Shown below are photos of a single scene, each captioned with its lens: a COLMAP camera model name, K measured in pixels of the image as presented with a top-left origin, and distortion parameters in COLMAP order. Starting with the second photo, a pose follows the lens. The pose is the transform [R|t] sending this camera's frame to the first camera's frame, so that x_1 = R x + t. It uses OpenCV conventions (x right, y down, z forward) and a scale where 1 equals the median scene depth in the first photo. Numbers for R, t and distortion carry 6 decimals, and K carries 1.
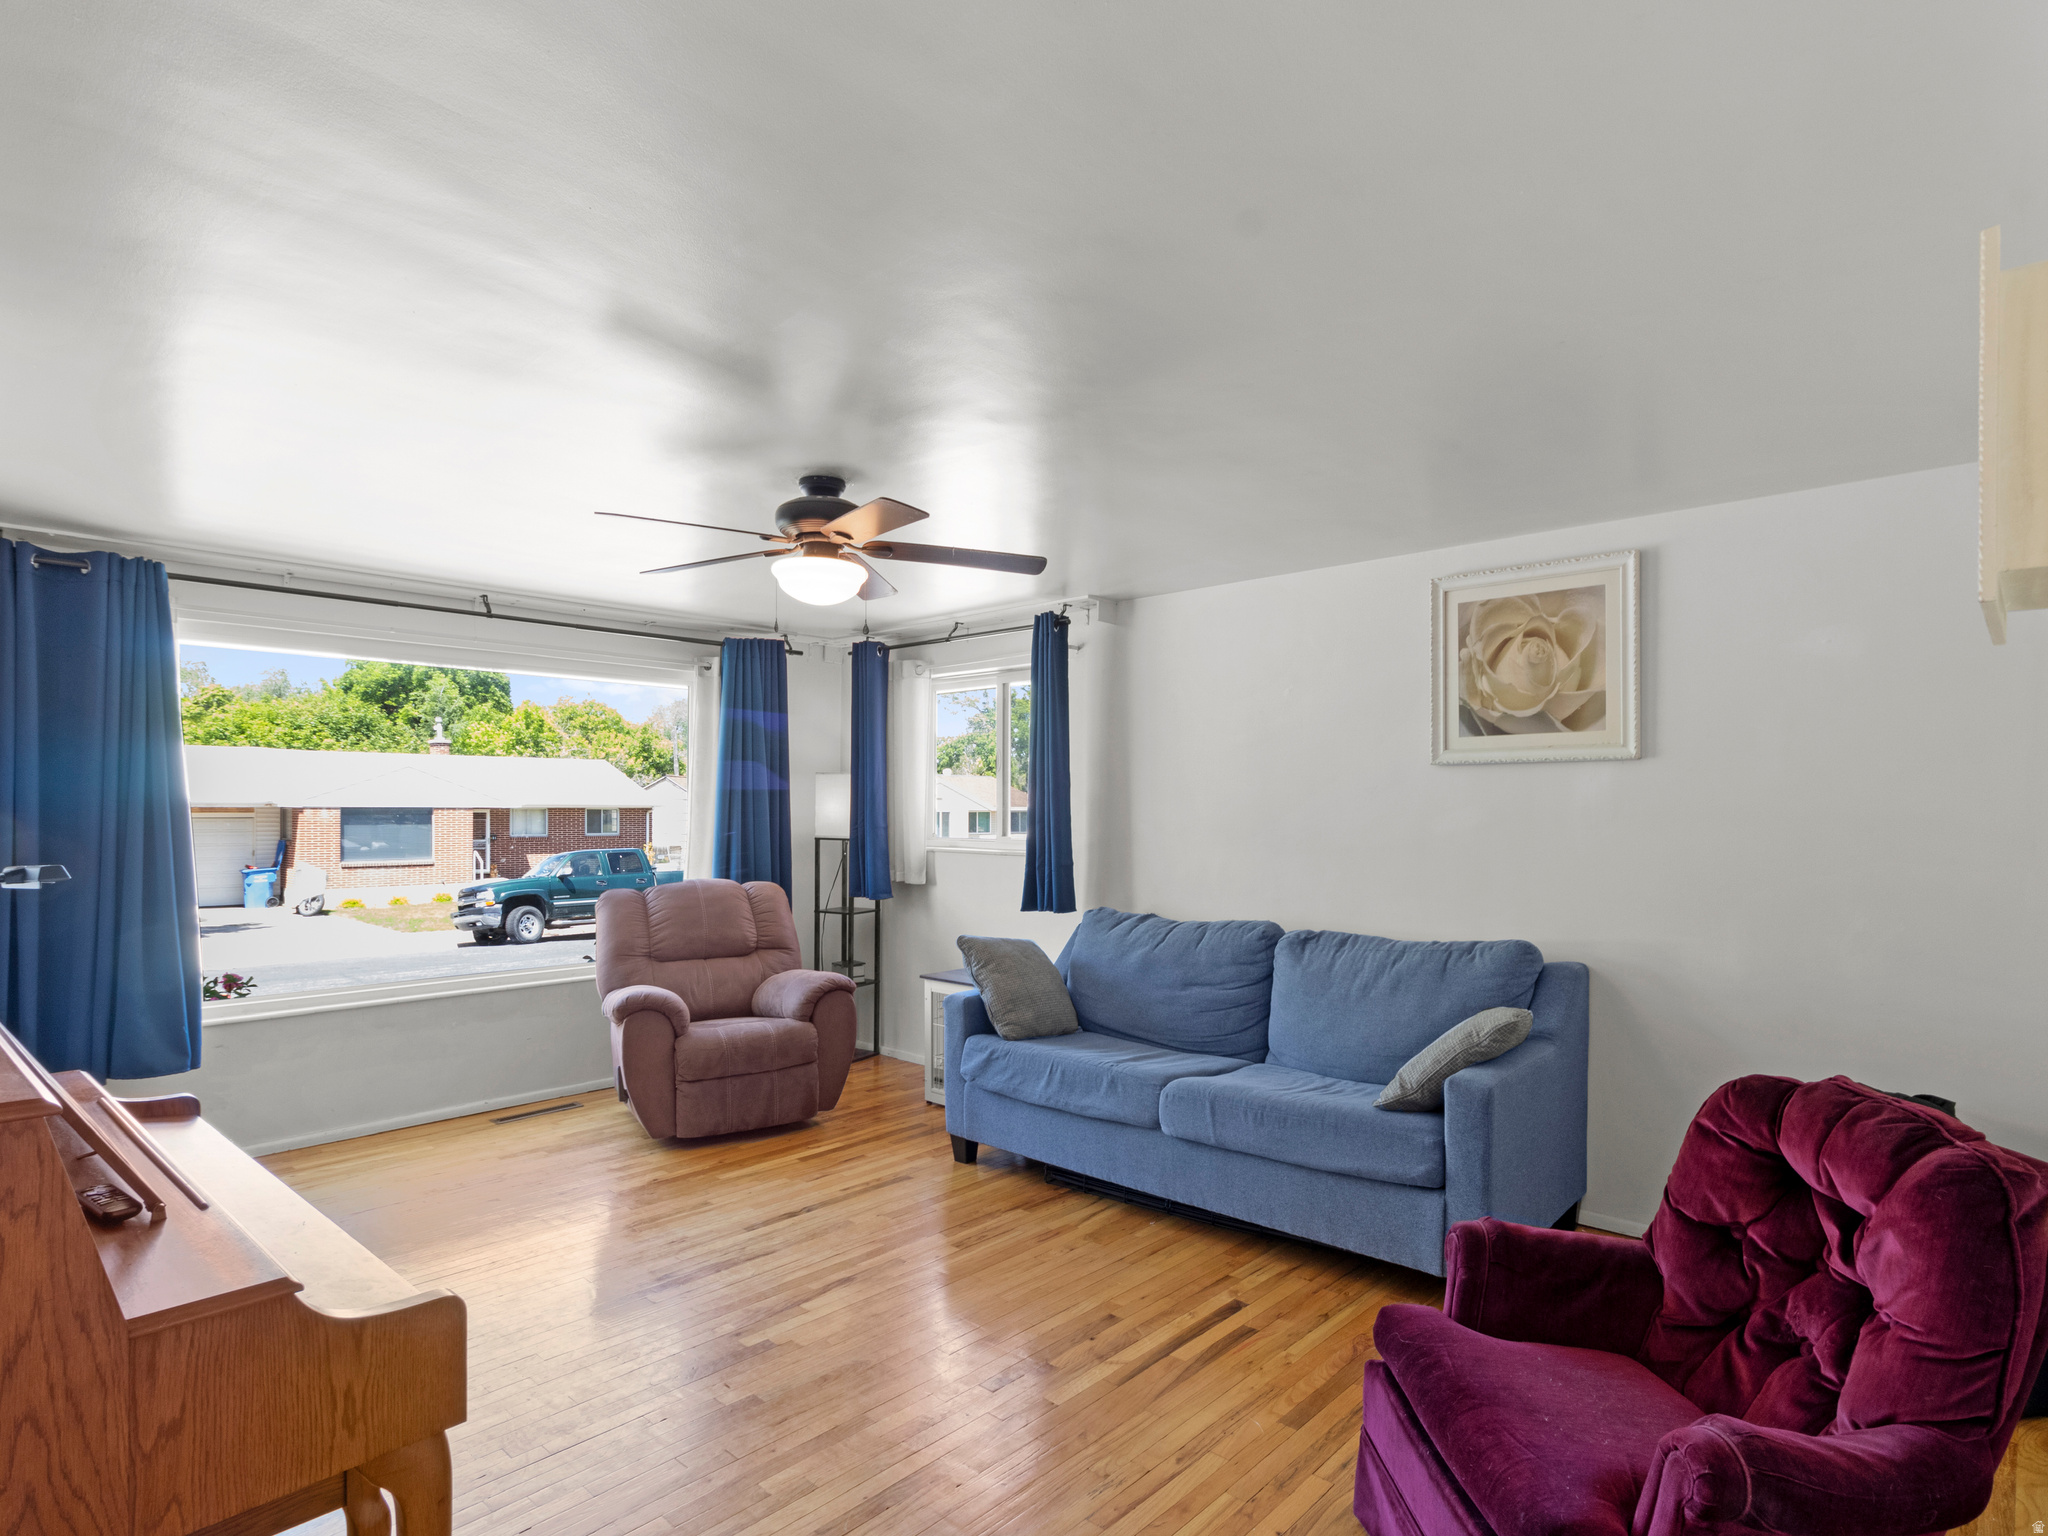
lens RADIAL K [[1084.9, 0, 1023.2], [0, 1084.9, 808.4], [0, 0, 1]] dist [0.001125, -0.000087]
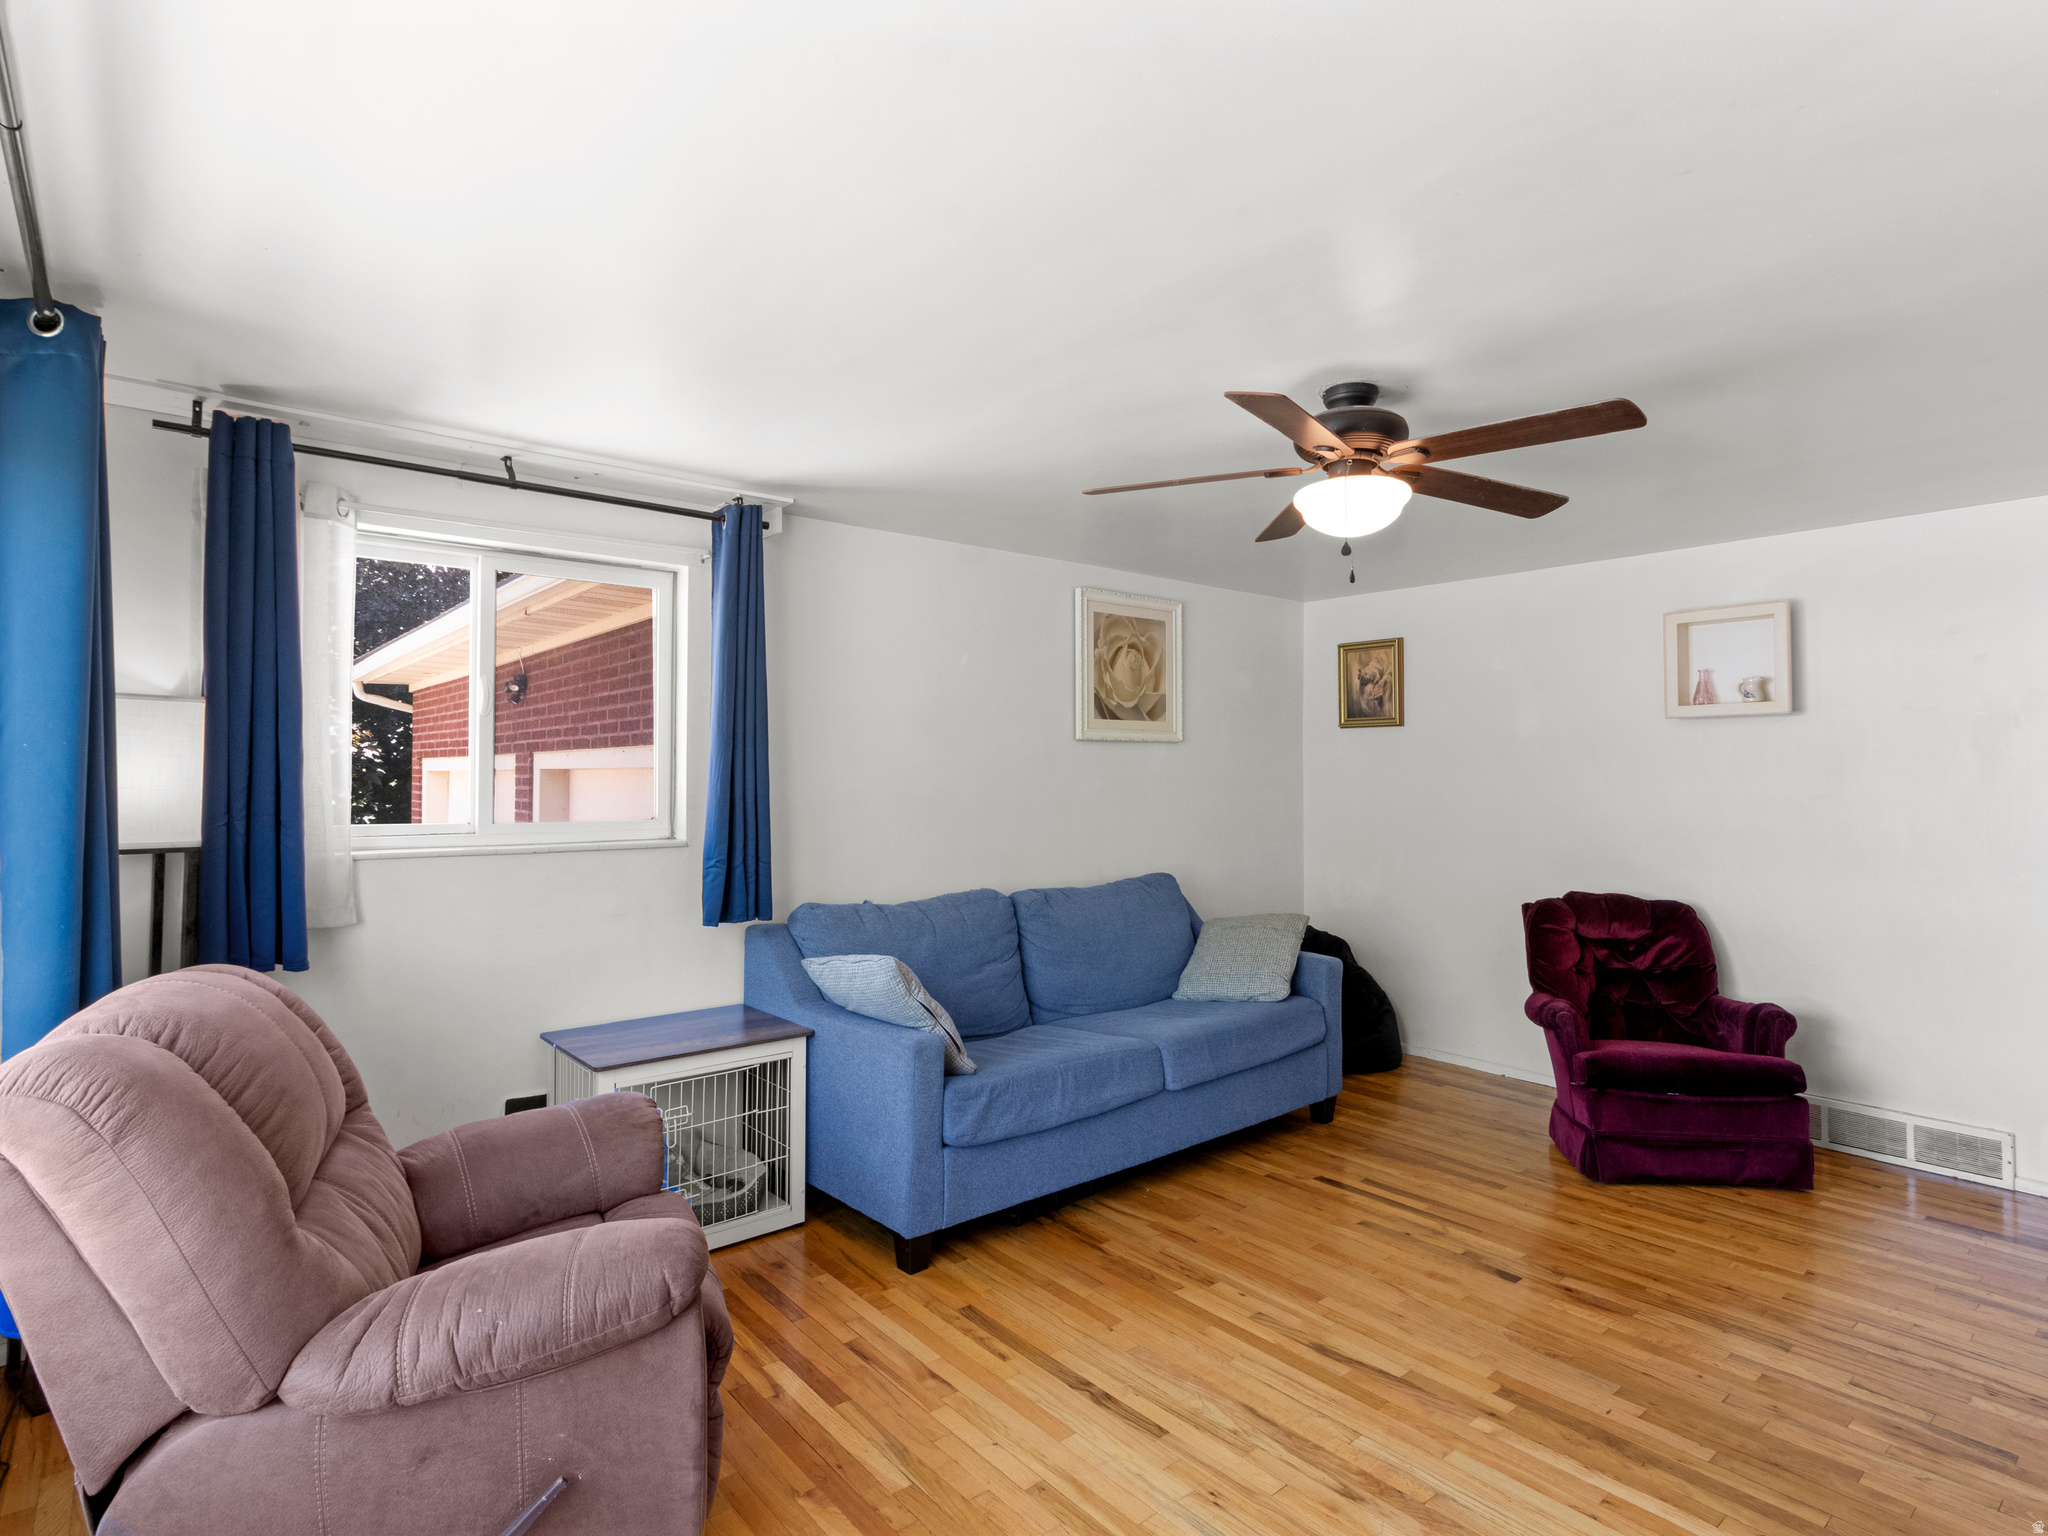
lens RADIAL K [[1083.0, 0, 1018.7], [0, 1083.0, 761.0], [0, 0, 1]] dist [-0.000901, -0.000361]
pose [[0.125763, 0.016823, 0.991918, -0.878906], [0.003478, 0.999843, -0.017399, 0.003939], [-0.992054, 0.005638, 0.125685, 0.974774]]
